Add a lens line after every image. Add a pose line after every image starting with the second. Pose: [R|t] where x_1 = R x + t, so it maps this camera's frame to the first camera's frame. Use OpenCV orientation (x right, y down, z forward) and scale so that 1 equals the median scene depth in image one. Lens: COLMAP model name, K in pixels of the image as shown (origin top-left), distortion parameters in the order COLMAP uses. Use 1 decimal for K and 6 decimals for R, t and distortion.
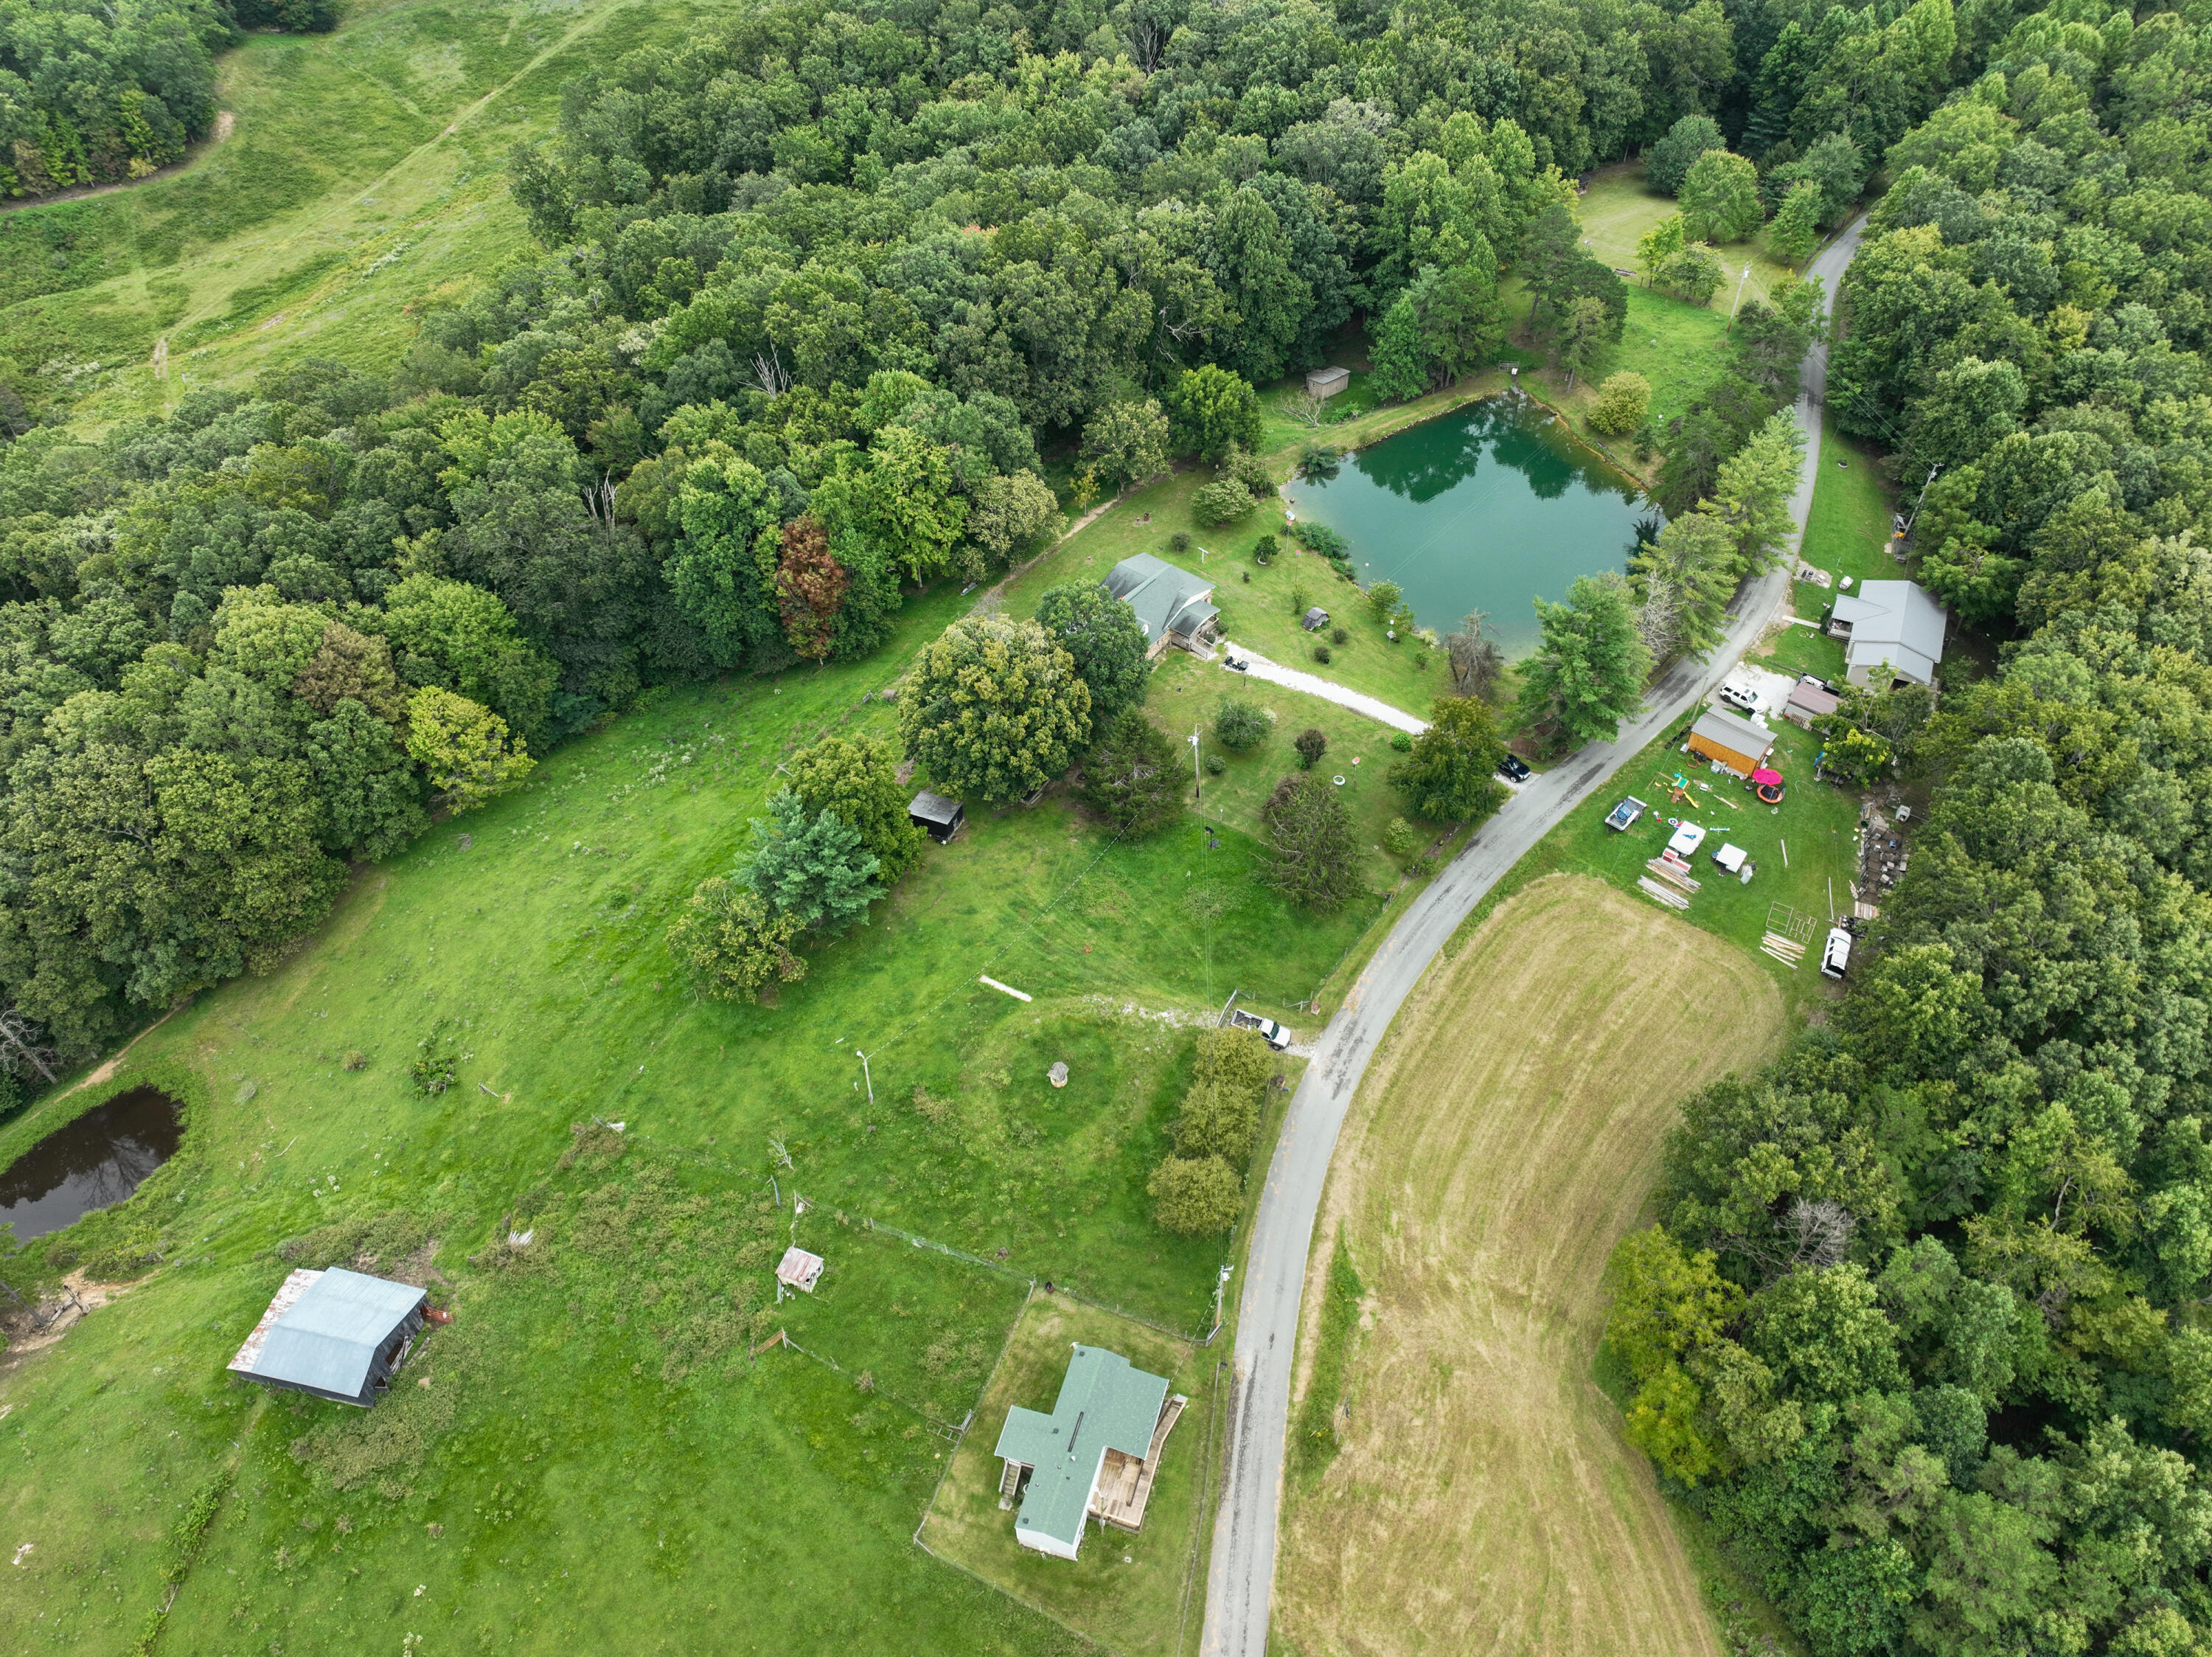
lens RADIAL K [[1554.1, 0, 1115.2], [0, 1554.1, 827.1], [0, 0, 1]] dist [0.001849, 0.015196]
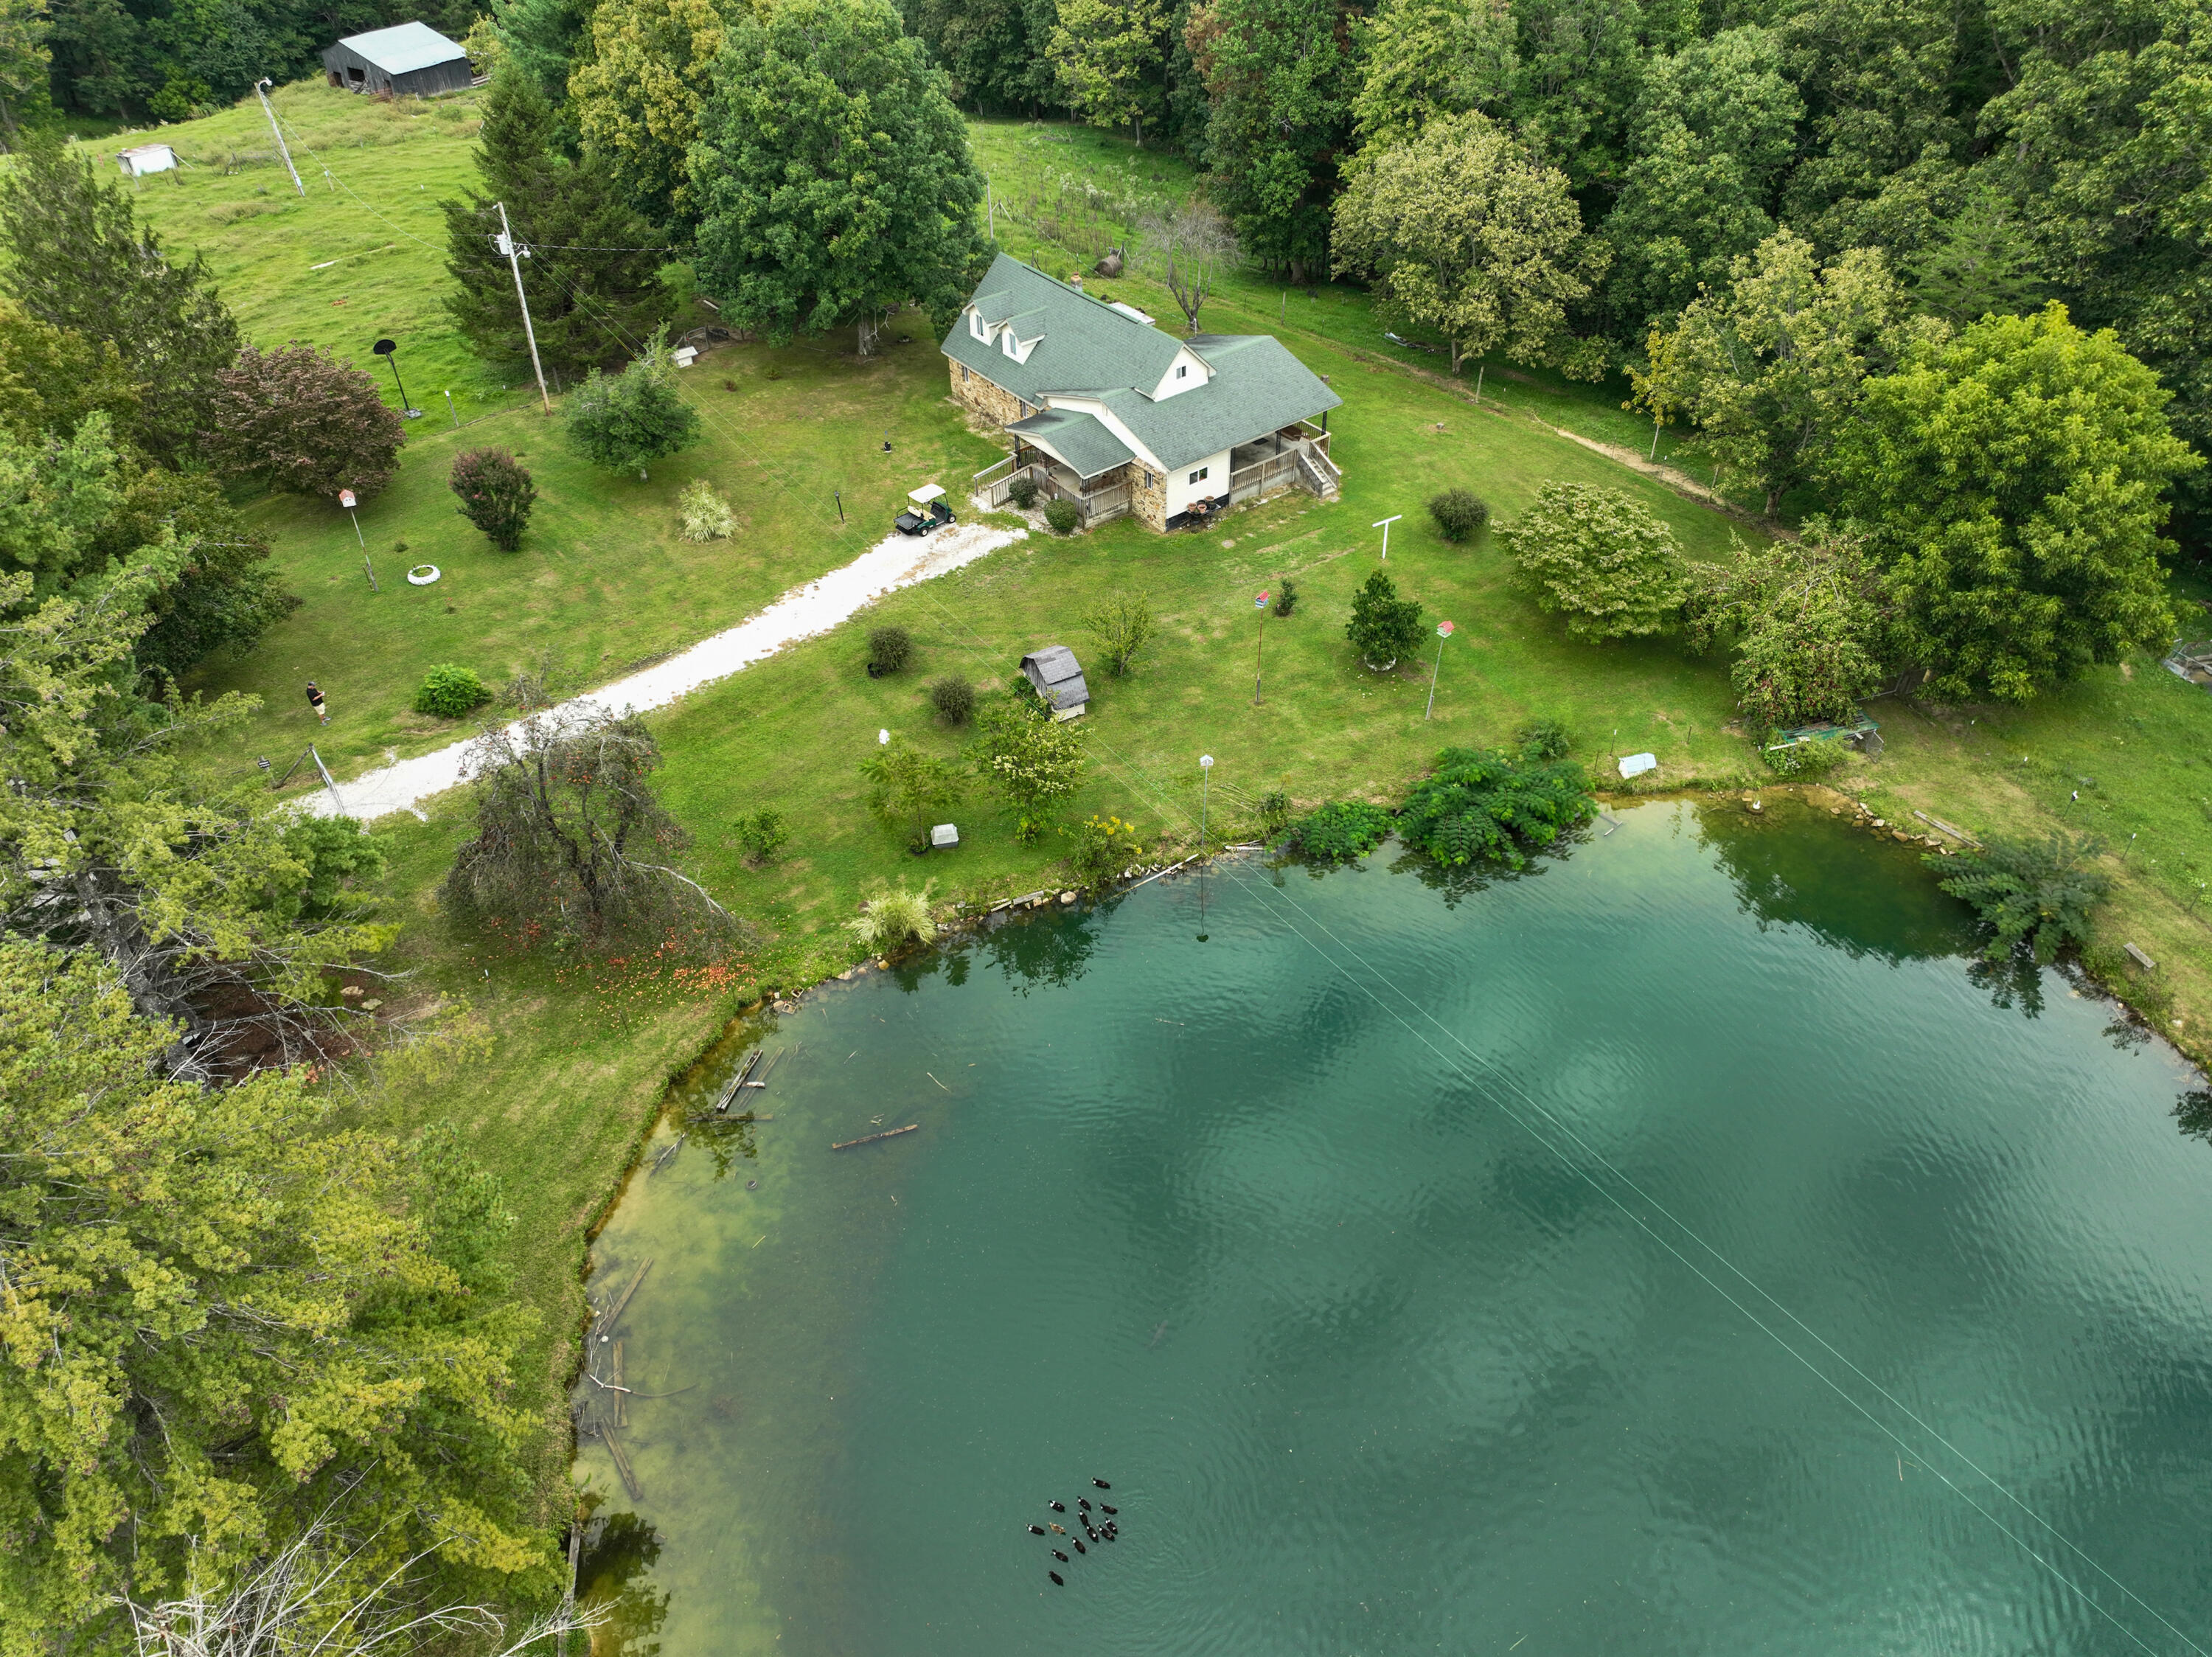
lens RADIAL K [[1554.1, 0, 1114.0], [0, 1554.1, 821.2], [0, 0, 1]] dist [0.001849, 0.015196]
pose [[-0.242153, 0.634397, -0.734100, 0.411845], [-0.689088, 0.420187, 0.590424, -0.344828], [0.683022, 0.648833, 0.335406, 0.958149]]
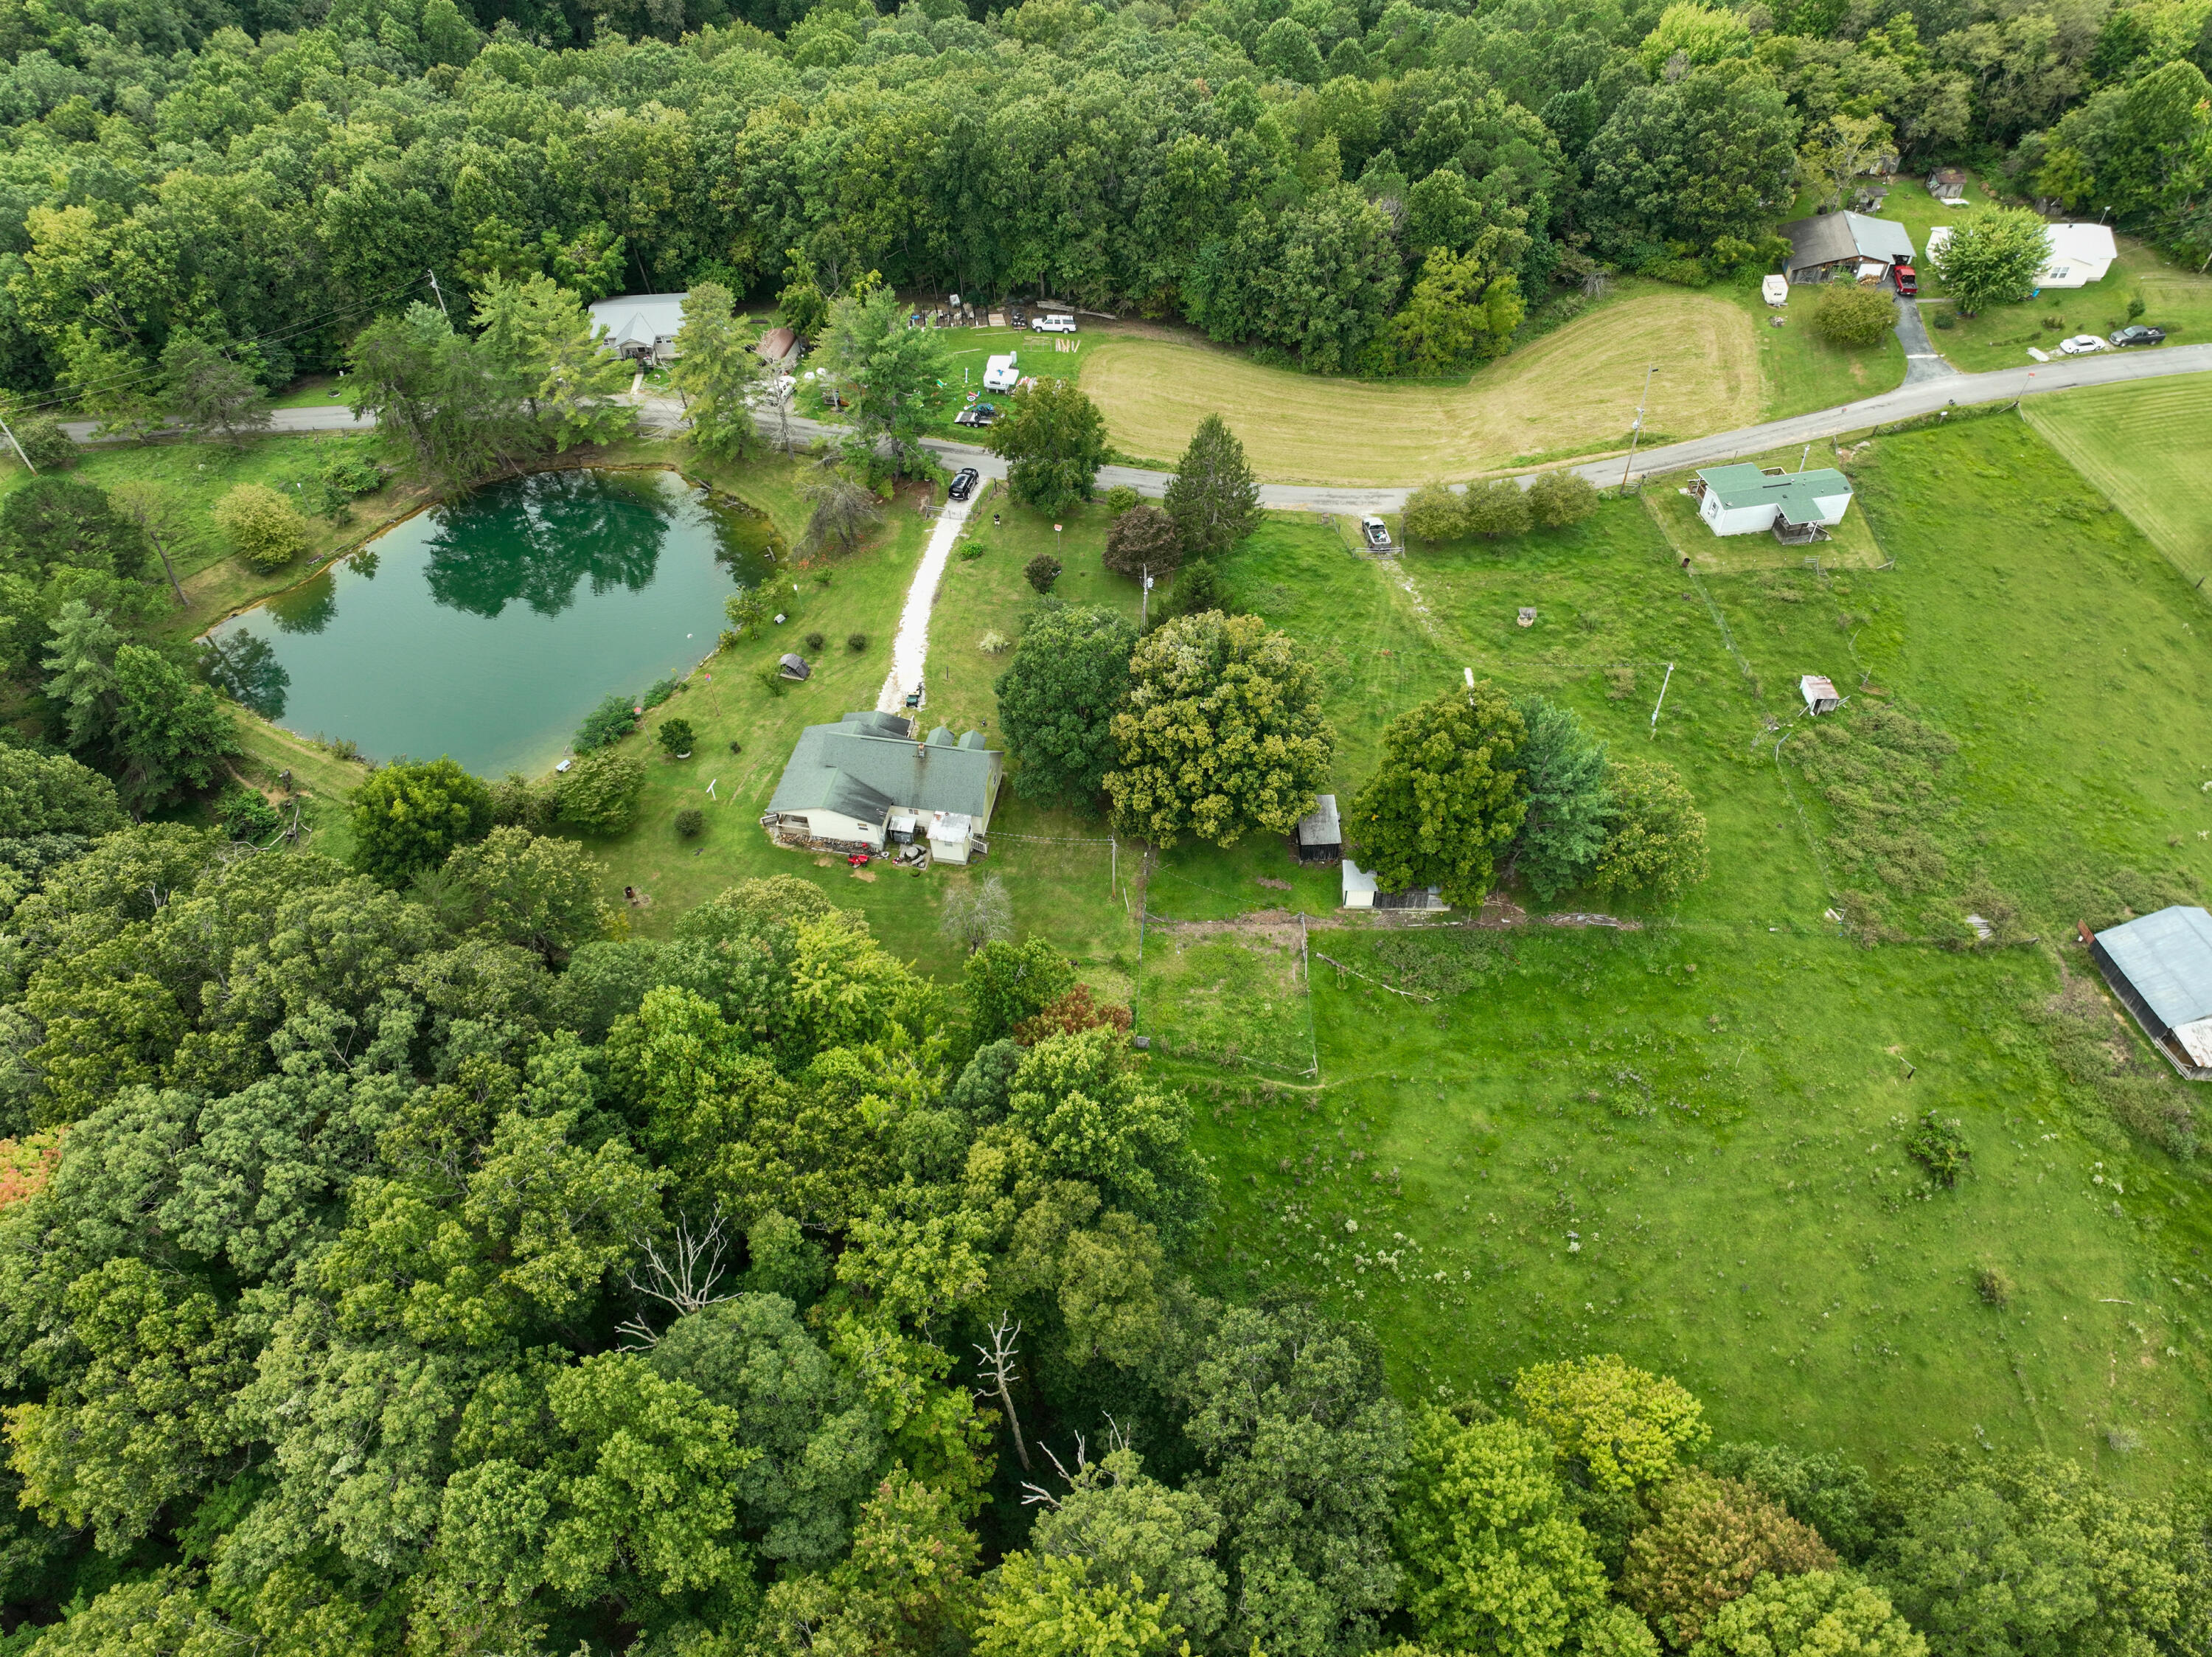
lens RADIAL K [[1554.1, 0, 1117.4], [0, 1554.1, 827.2], [0, 0, 1]] dist [0.001849, 0.015196]
pose [[-0.458422, -0.648634, 0.607556, -0.521724], [0.662135, 0.206725, 0.720307, -0.618036], [-0.592812, 0.732488, 0.334716, 0.718273]]
